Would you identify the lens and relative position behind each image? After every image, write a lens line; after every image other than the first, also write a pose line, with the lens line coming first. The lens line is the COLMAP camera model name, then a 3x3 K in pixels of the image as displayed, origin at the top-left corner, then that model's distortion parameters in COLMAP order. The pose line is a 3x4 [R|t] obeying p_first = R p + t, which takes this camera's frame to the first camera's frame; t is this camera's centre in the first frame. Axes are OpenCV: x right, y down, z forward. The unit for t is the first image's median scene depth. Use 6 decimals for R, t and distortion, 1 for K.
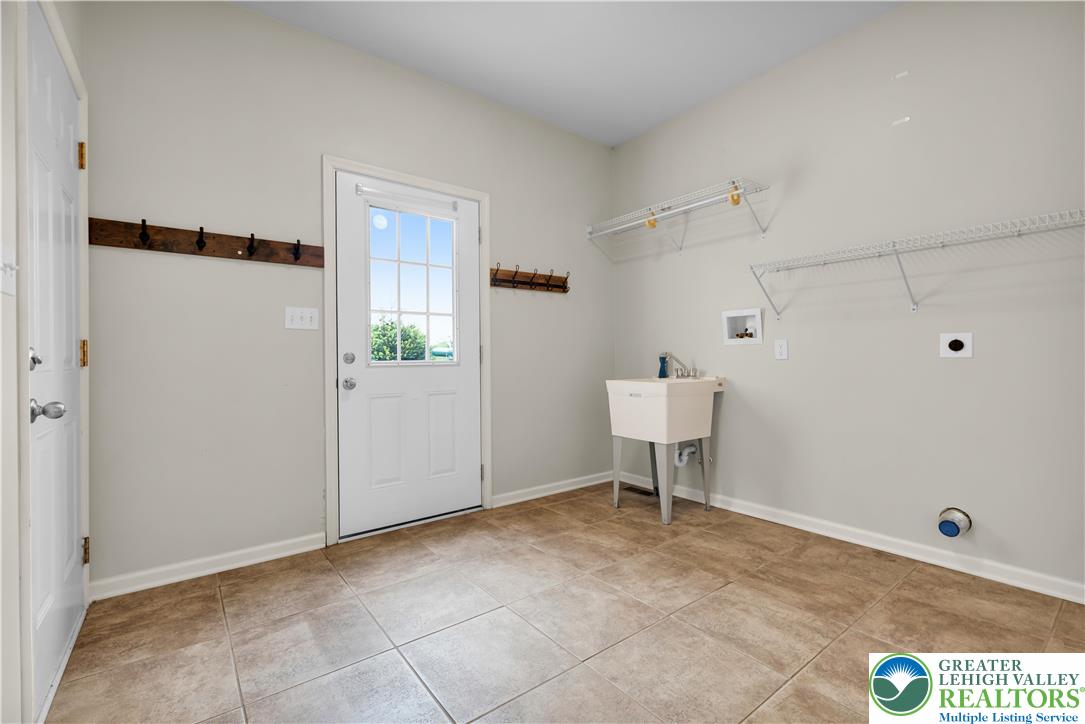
lens RADIAL K [[462.6, 0, 538.0], [0, 462.6, 362.7], [0, 0, 1]] dist [-0.002485, -0.000764]
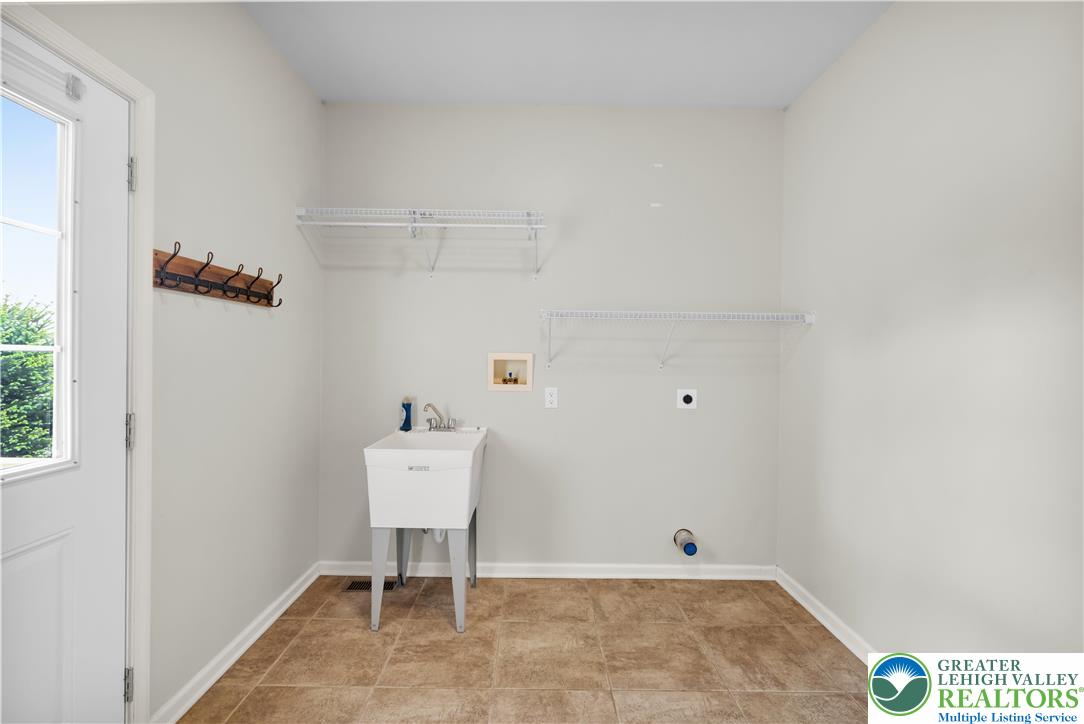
lens RADIAL K [[462.1, 0, 538.9], [0, 462.1, 363.9], [0, 0, 1]] dist [-0.002485, -0.000764]
pose [[0.612729, 0.008896, 0.790243, -0.248624], [-0.011826, 0.999928, -0.002087, -0.094506], [-0.790204, -0.008067, 0.612790, 0.414257]]
